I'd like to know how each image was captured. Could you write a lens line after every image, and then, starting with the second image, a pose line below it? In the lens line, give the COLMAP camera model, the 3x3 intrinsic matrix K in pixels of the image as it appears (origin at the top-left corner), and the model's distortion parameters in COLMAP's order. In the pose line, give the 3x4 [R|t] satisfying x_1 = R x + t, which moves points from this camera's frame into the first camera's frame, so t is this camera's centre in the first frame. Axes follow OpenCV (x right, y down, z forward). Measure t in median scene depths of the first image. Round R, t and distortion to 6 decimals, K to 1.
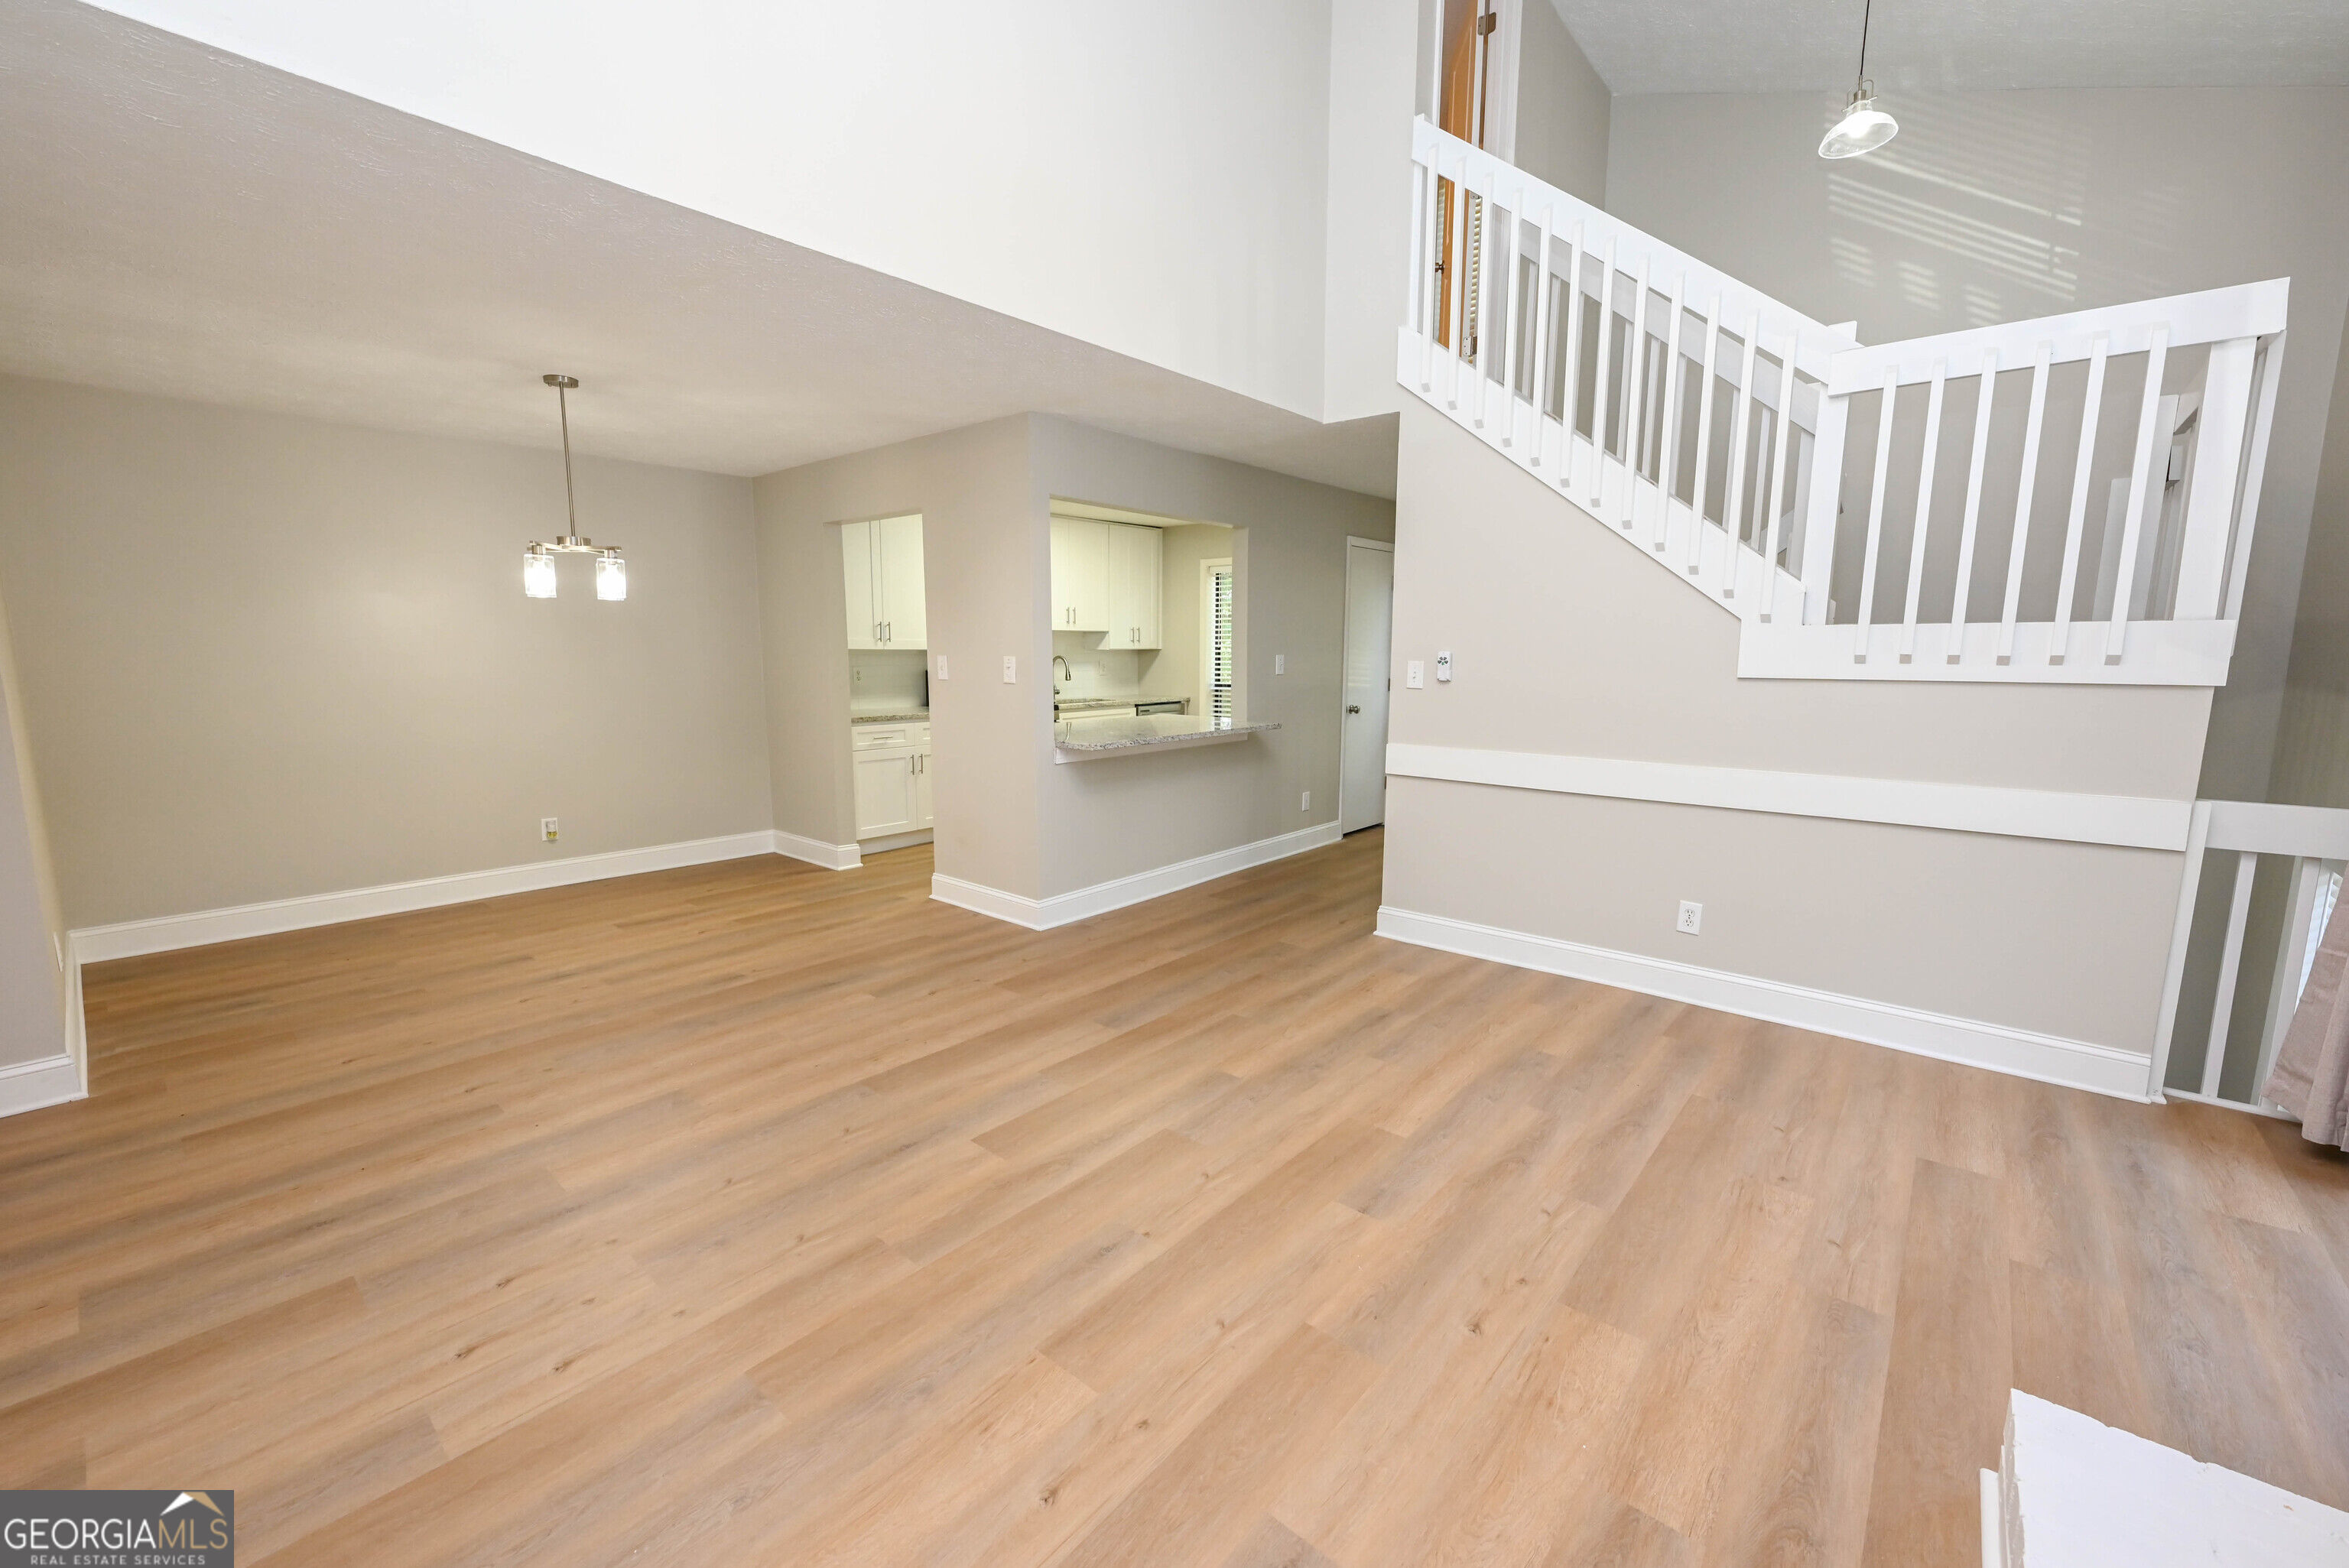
lens RADIAL K [[932.5, 0, 1173.5], [0, 932.5, 786.7], [0, 0, 1]] dist [0.000739, 0.000098]
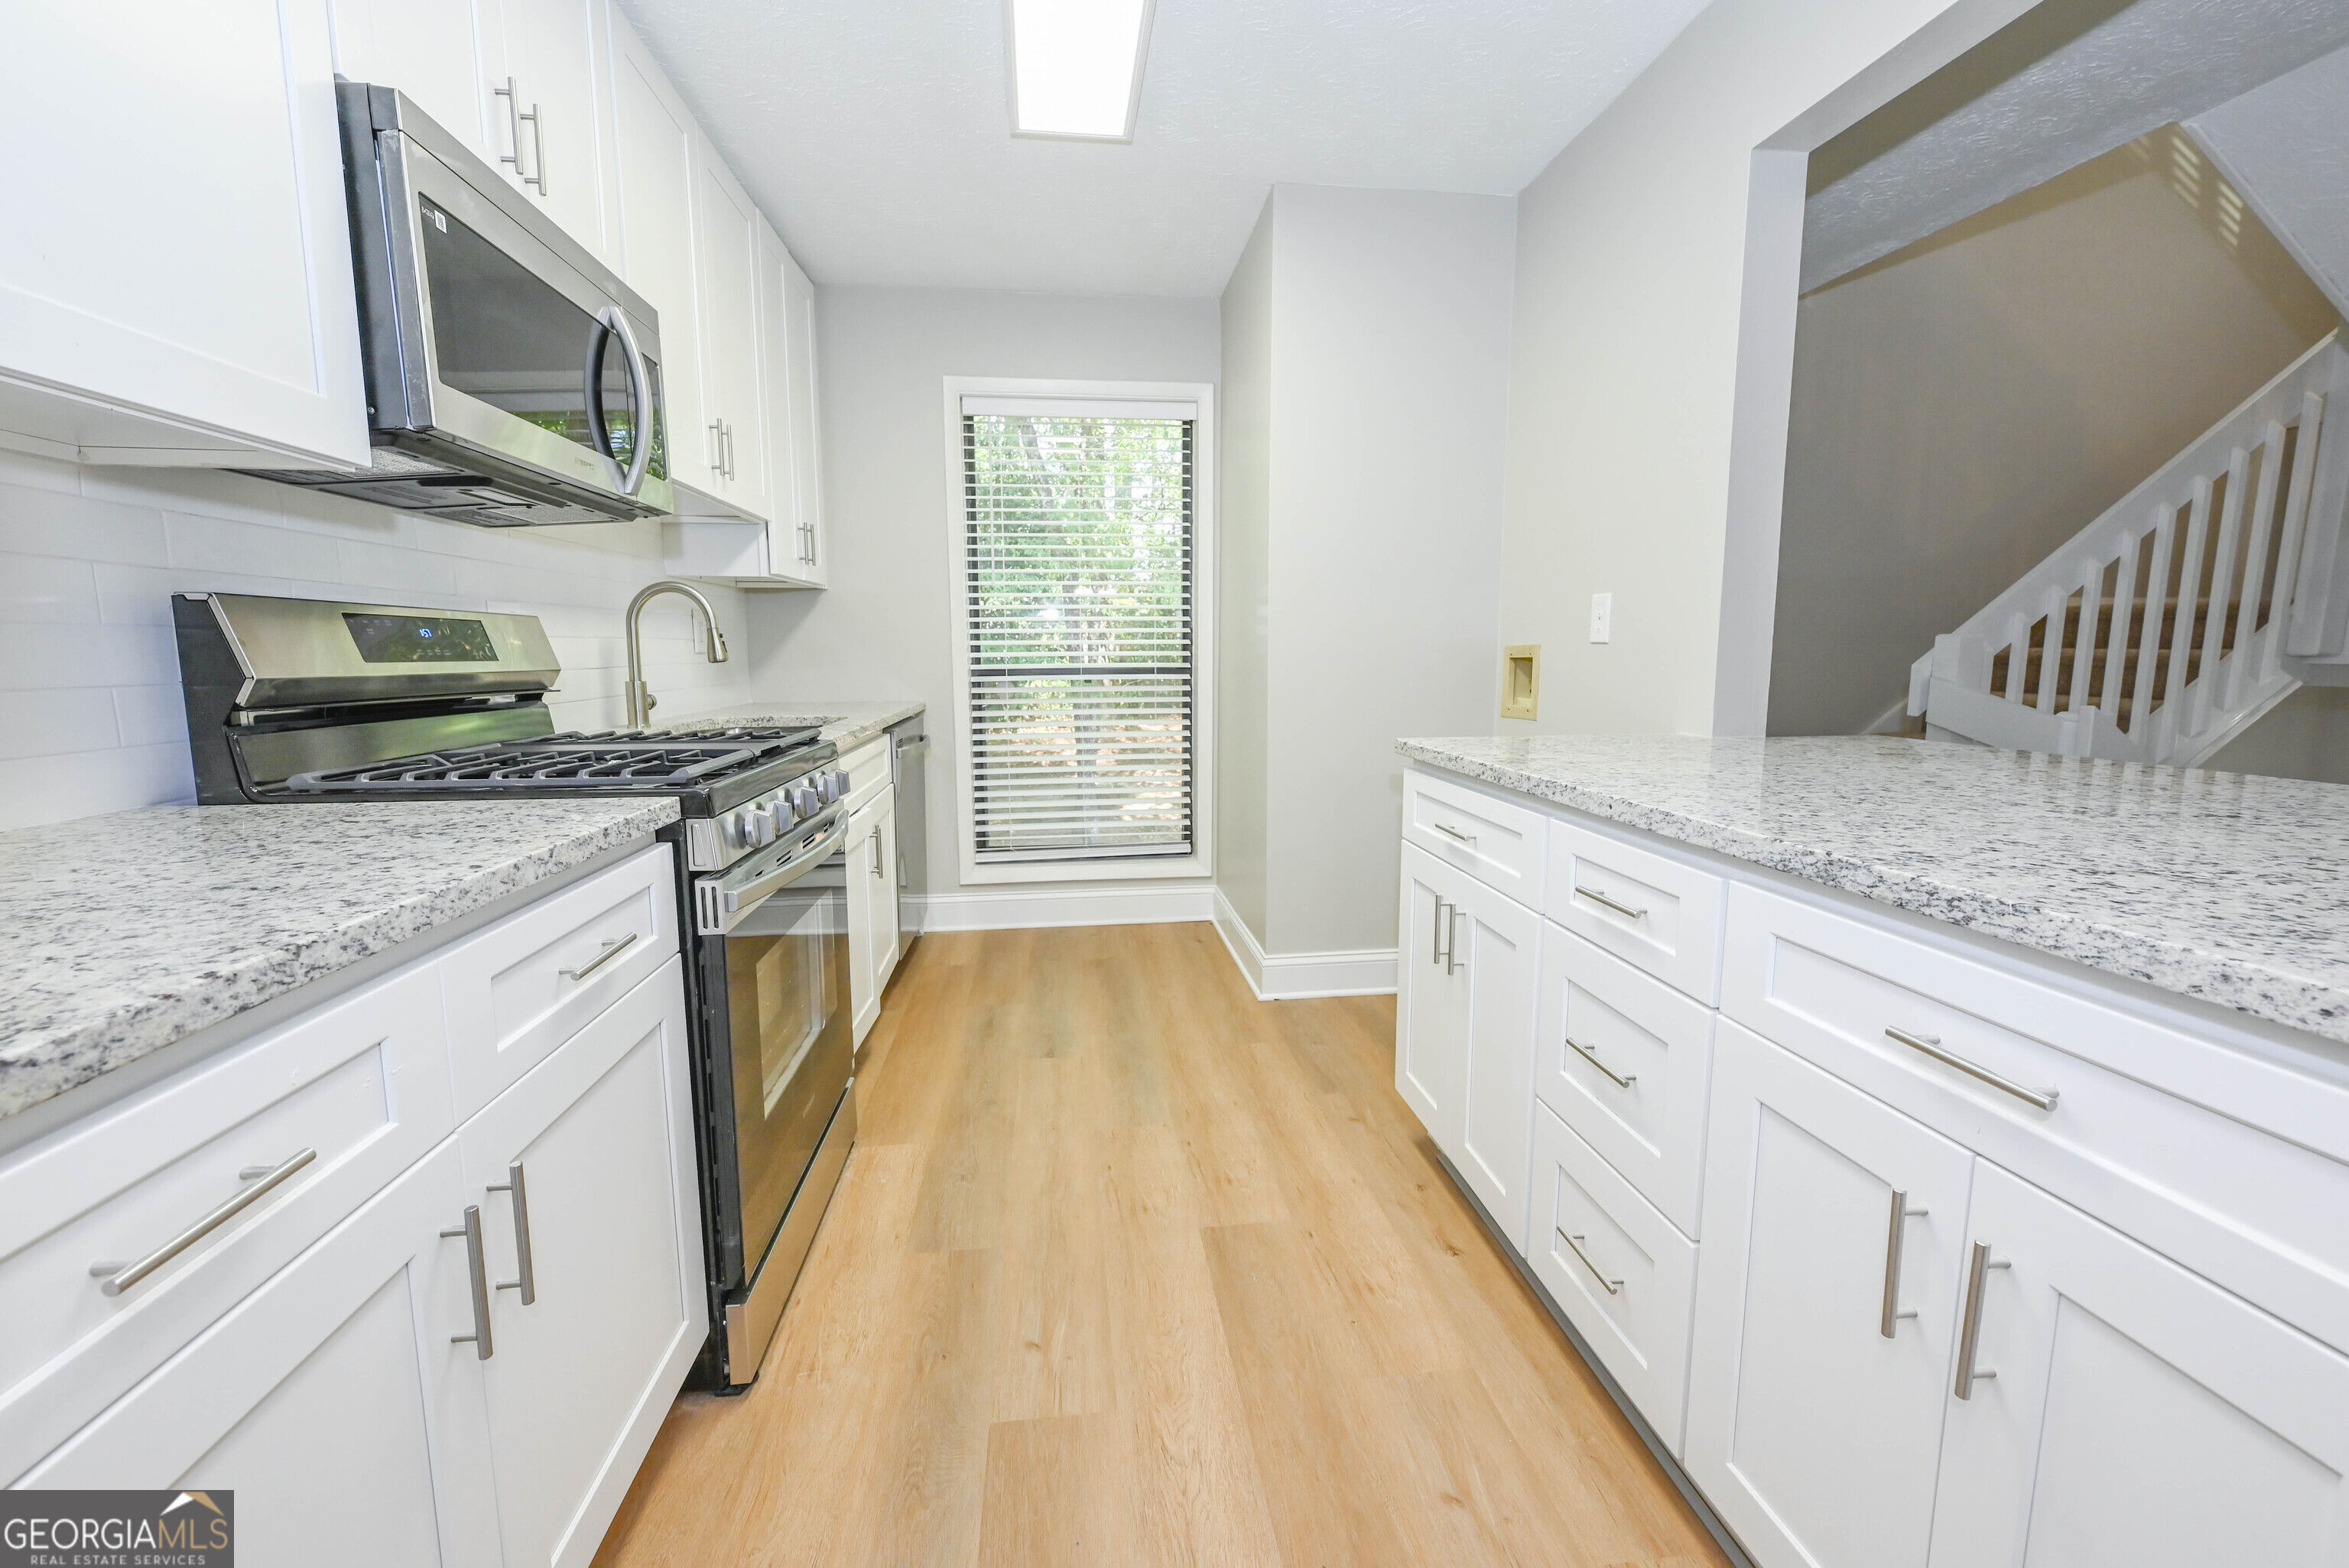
lens RADIAL K [[938.3, 0, 1173.5], [0, 938.3, 770.0], [0, 0, 1]] dist [0.001112, 0.000204]
pose [[0.676090, -0.101479, 0.729798, -0.500107], [0.117501, 0.992644, 0.029175, -0.142553], [-0.727390, 0.066027, 0.683040, 1.398055]]
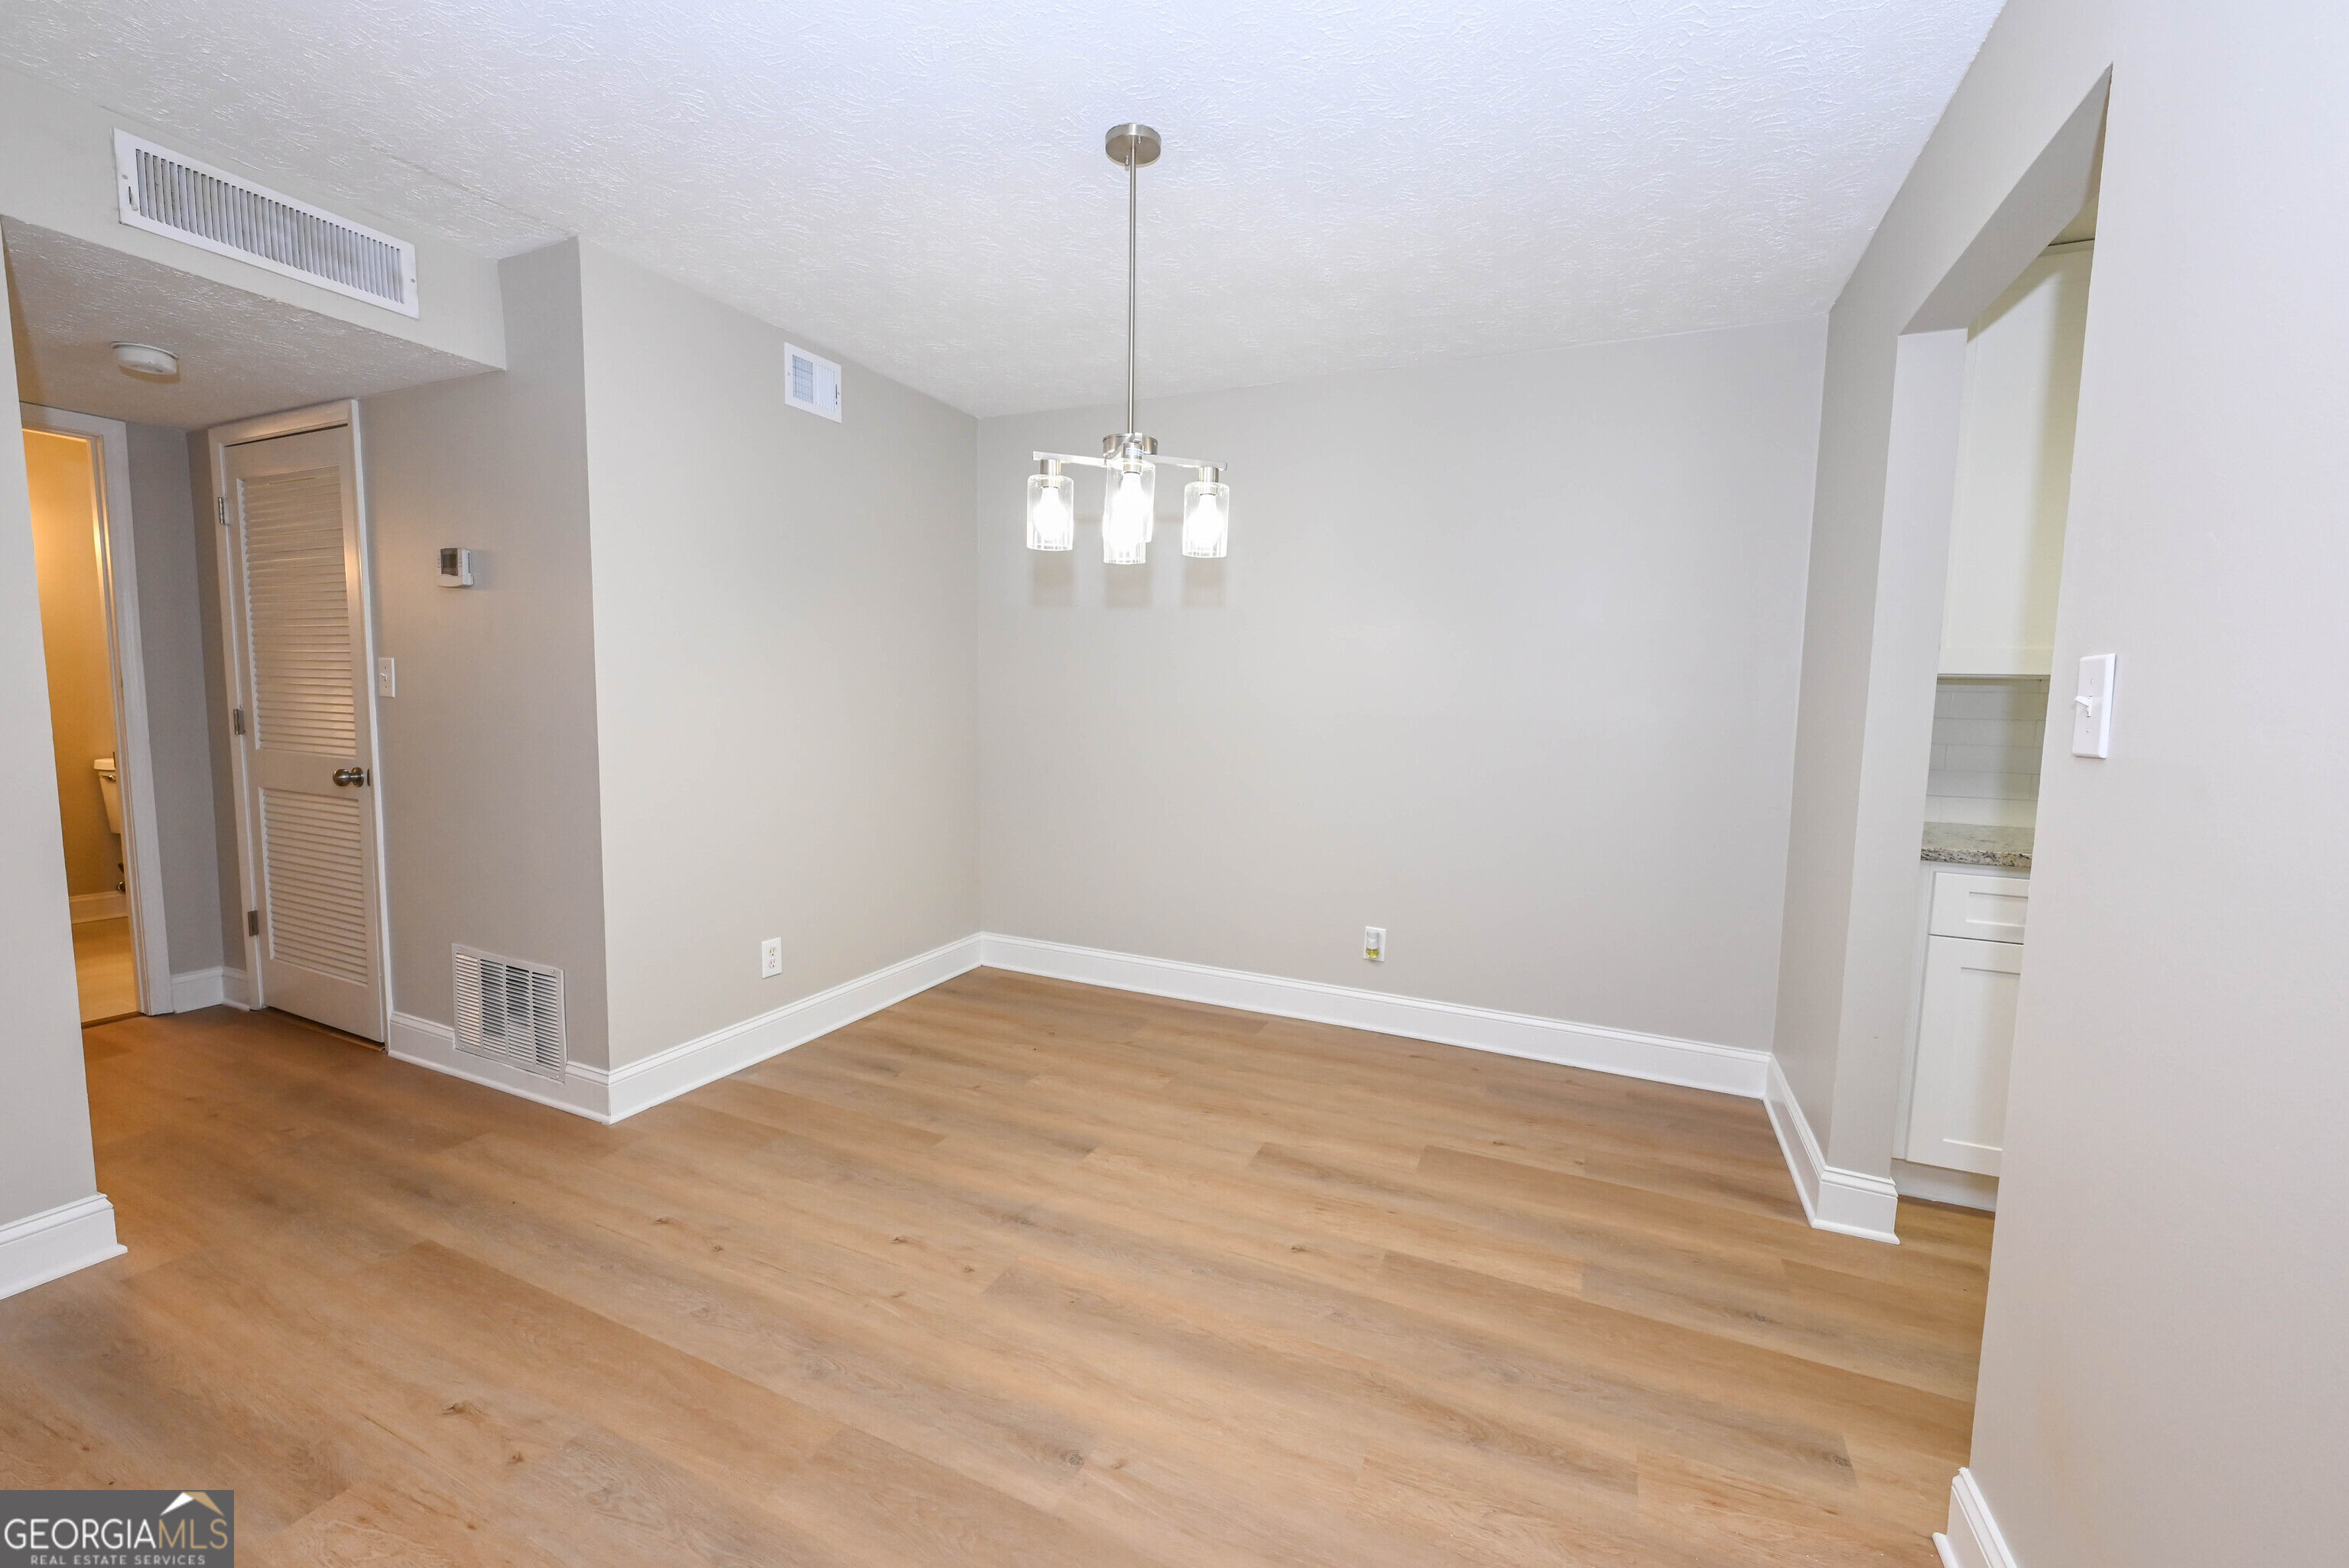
lens RADIAL K [[946.9, 0, 1170.3], [0, 946.9, 777.7], [0, 0, 1]] dist [0.001152, 0.000048]
pose [[0.274483, 0.085244, -0.957806, -0.100964], [-0.162559, 0.985840, 0.041153, -0.105135], [0.947752, 0.144404, 0.284454, 0.913835]]
